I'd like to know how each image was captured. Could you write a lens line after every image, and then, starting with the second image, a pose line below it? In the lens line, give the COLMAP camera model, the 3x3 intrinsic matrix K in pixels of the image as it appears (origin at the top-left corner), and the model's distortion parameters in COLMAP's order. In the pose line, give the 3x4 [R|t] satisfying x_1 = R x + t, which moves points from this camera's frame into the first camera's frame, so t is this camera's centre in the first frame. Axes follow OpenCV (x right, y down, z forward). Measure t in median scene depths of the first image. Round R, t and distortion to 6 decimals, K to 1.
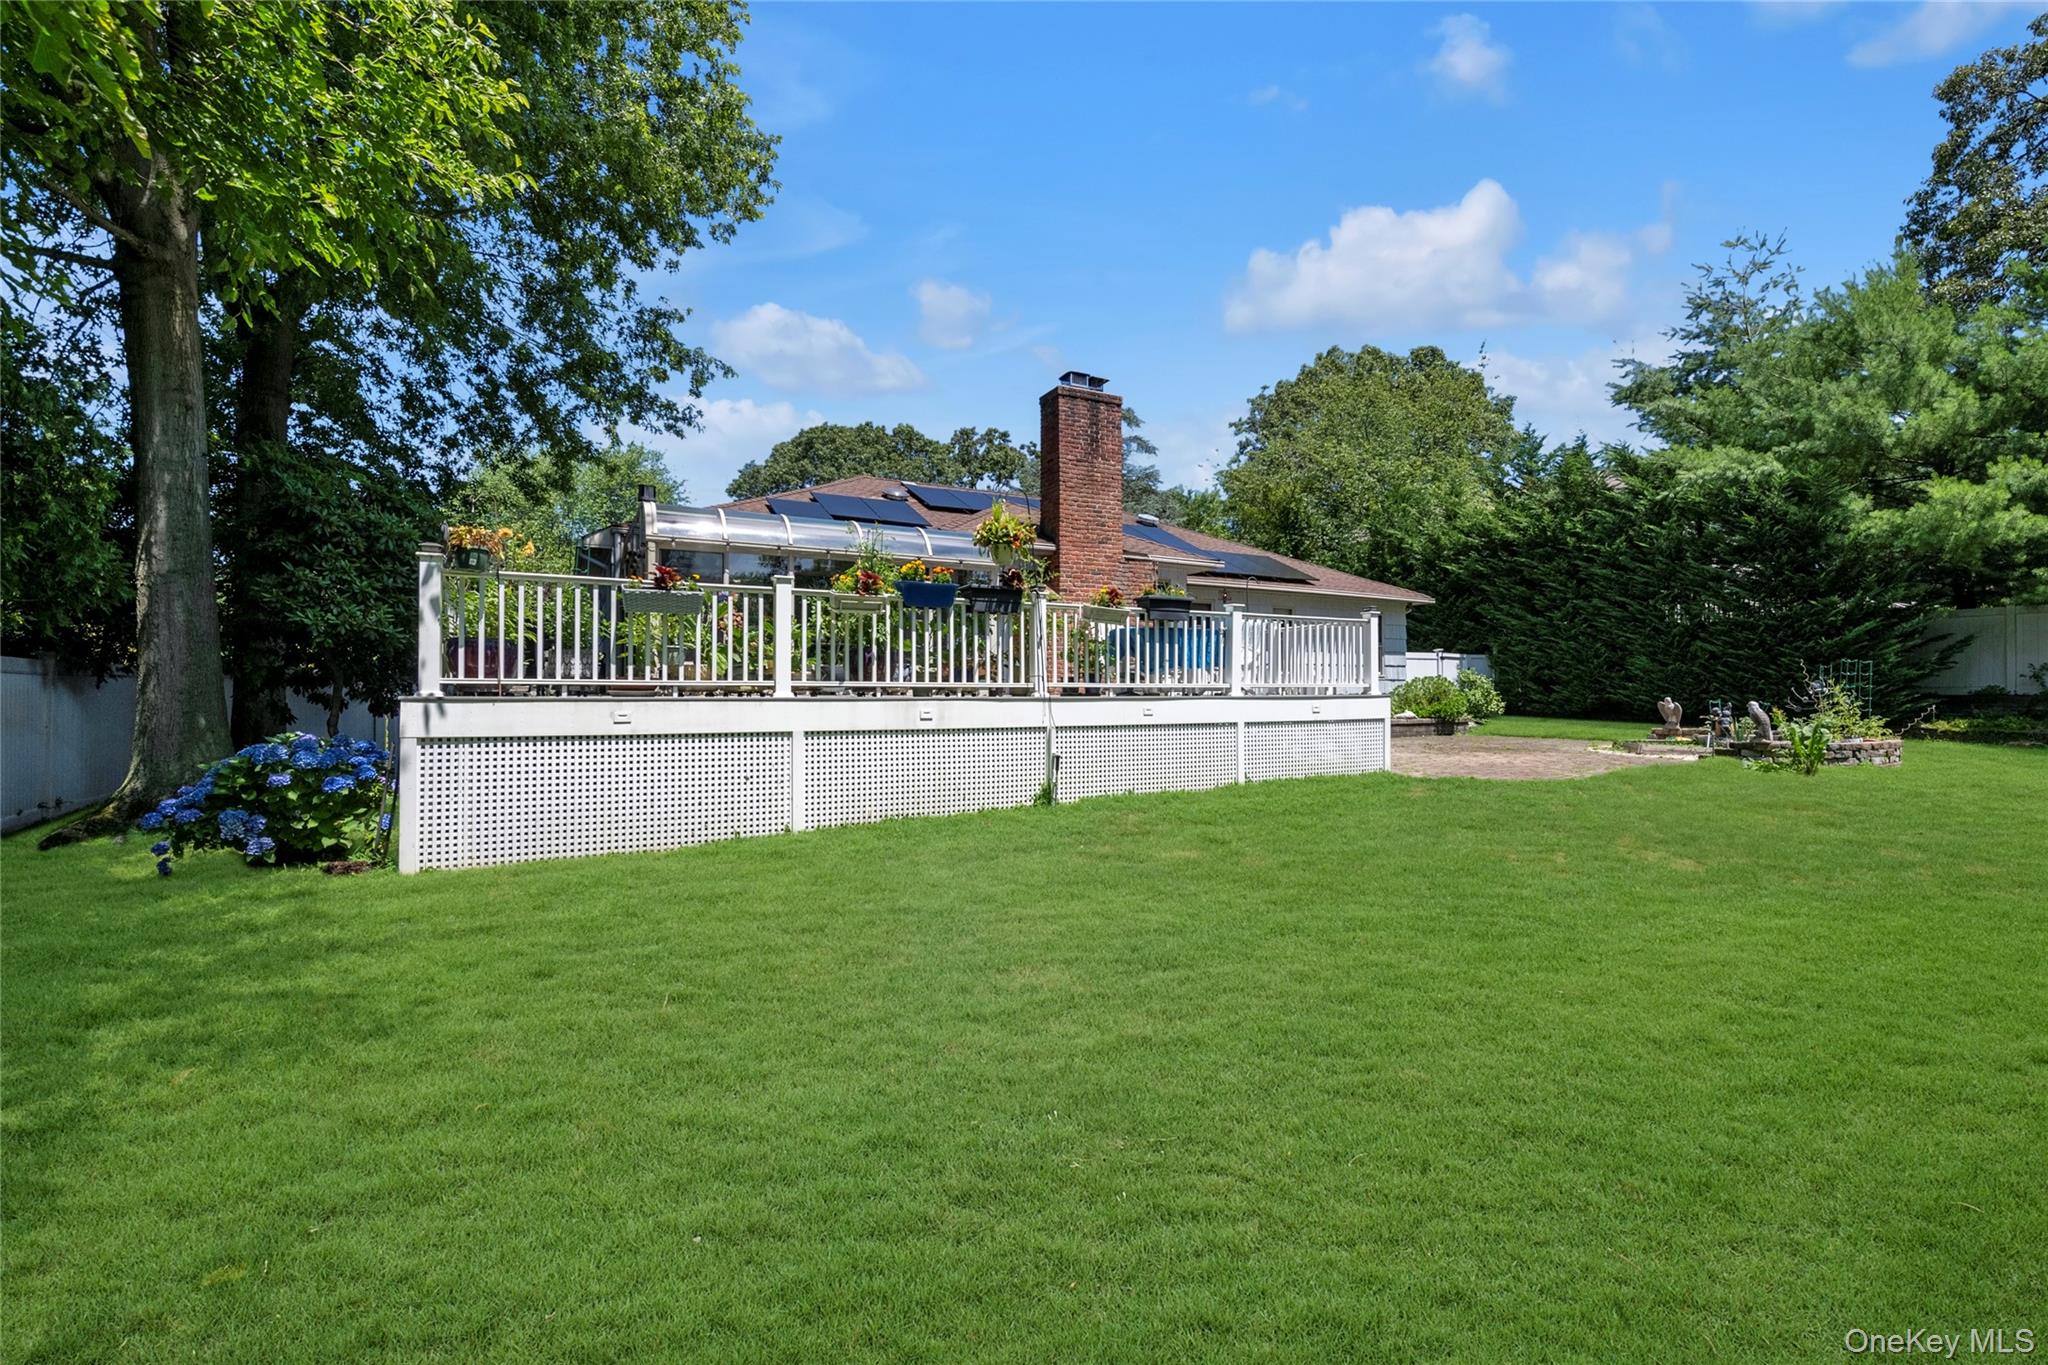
lens RADIAL K [[862.3, 0, 1024.0], [0, 862.3, 682.5], [0, 0, 1]] dist [-0.001754, -0.002874]
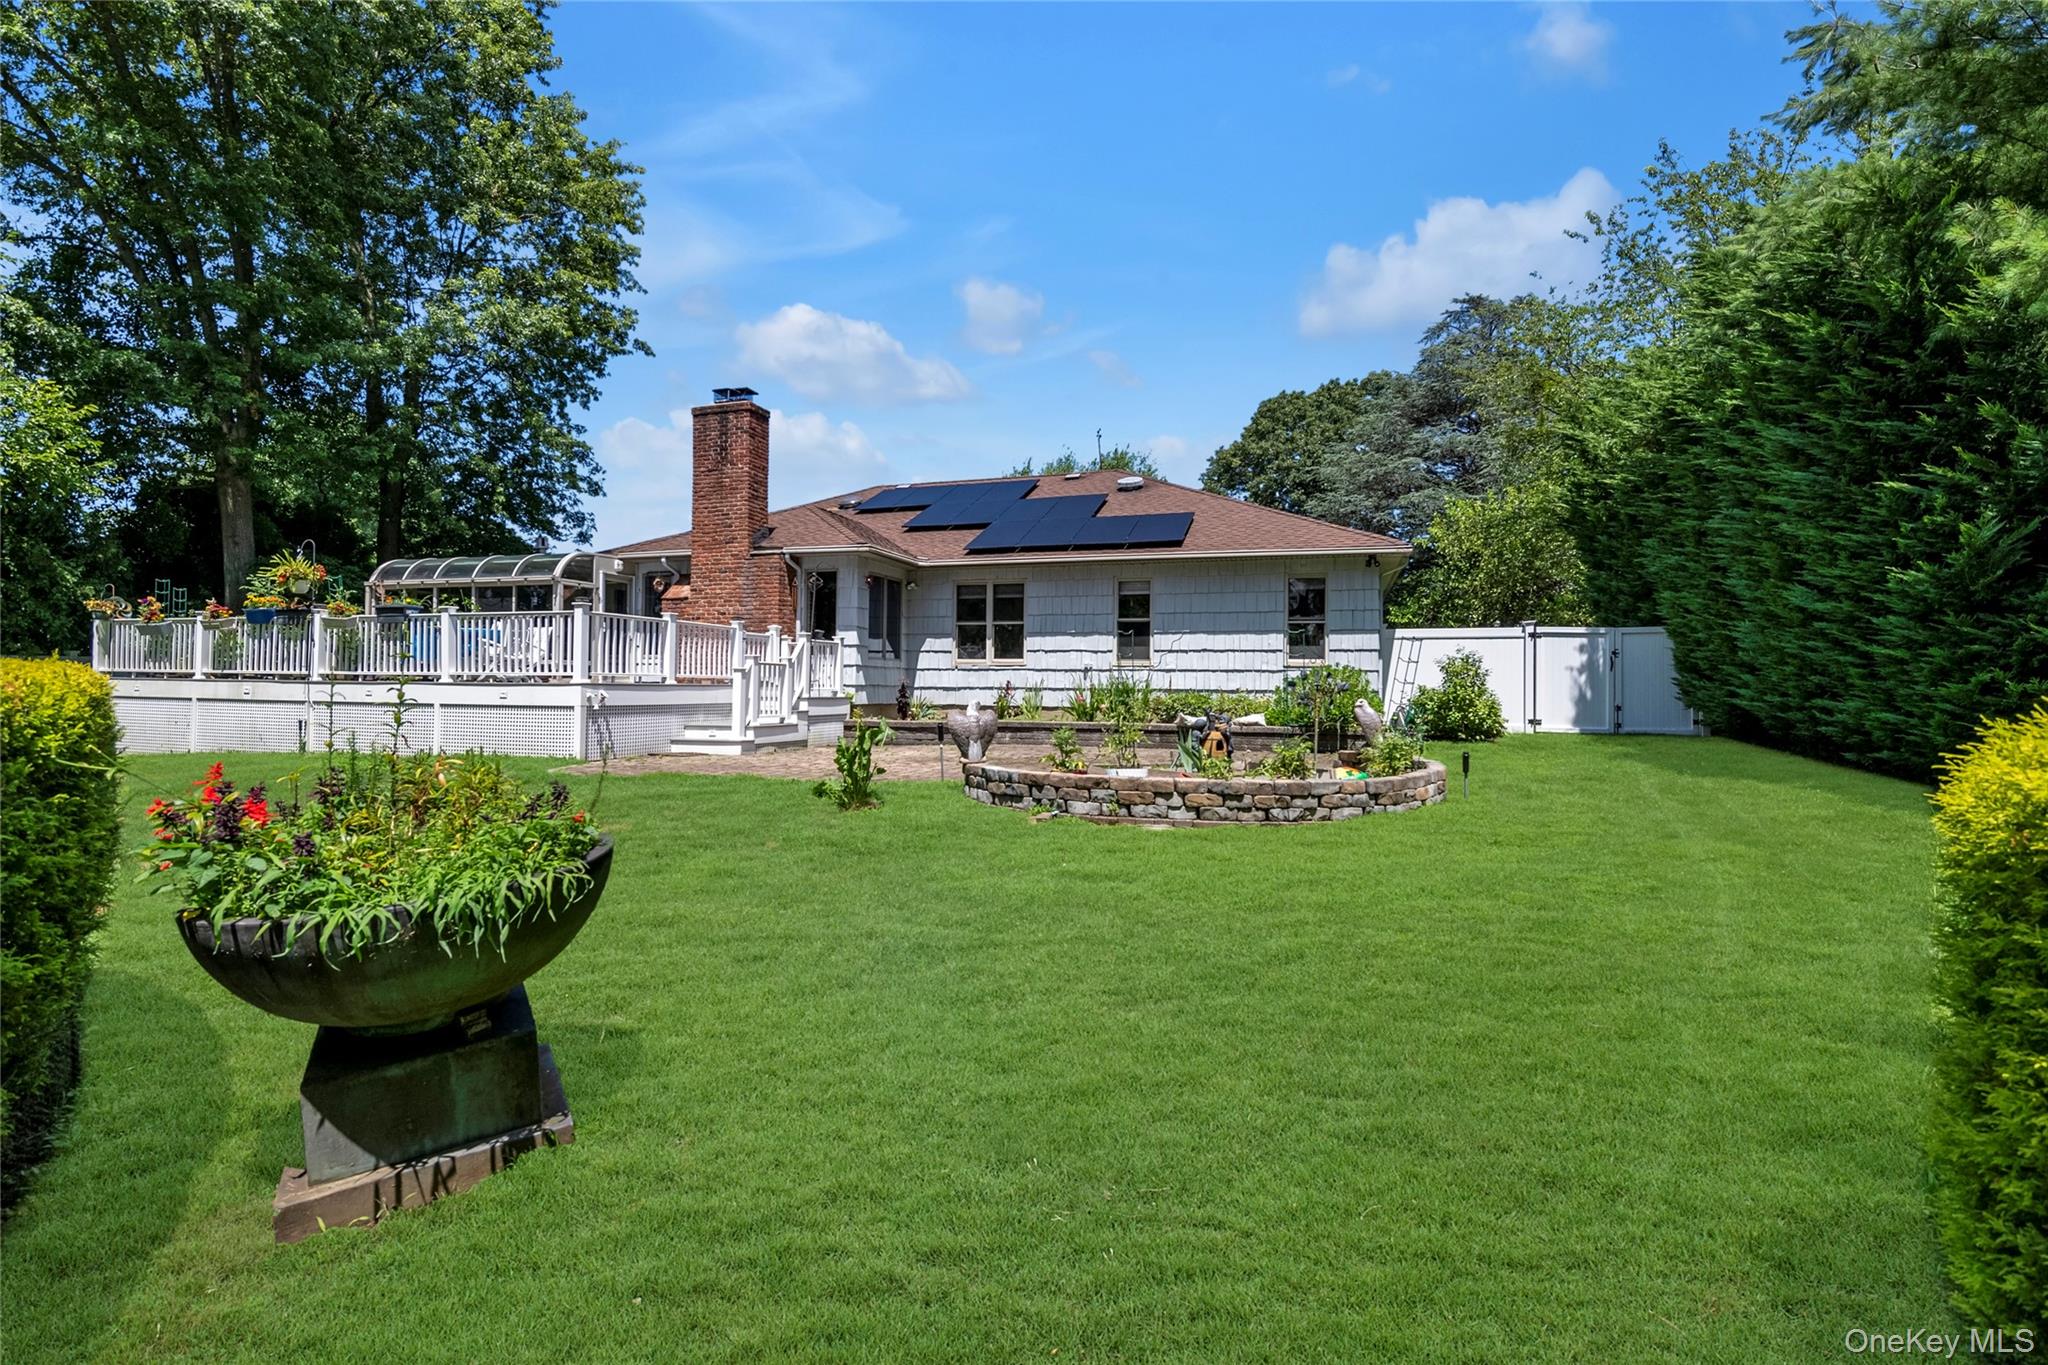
lens RADIAL K [[938.9, 0, 1024.0], [0, 938.9, 682.5], [0, 0, 1]] dist [-0.000153, -0.000008]
pose [[0.689162, 0.007291, -0.724571, 1.434440], [-0.003119, 0.999970, 0.007096, 0.003550], [0.724601, -0.002630, 0.689164, 0.549471]]
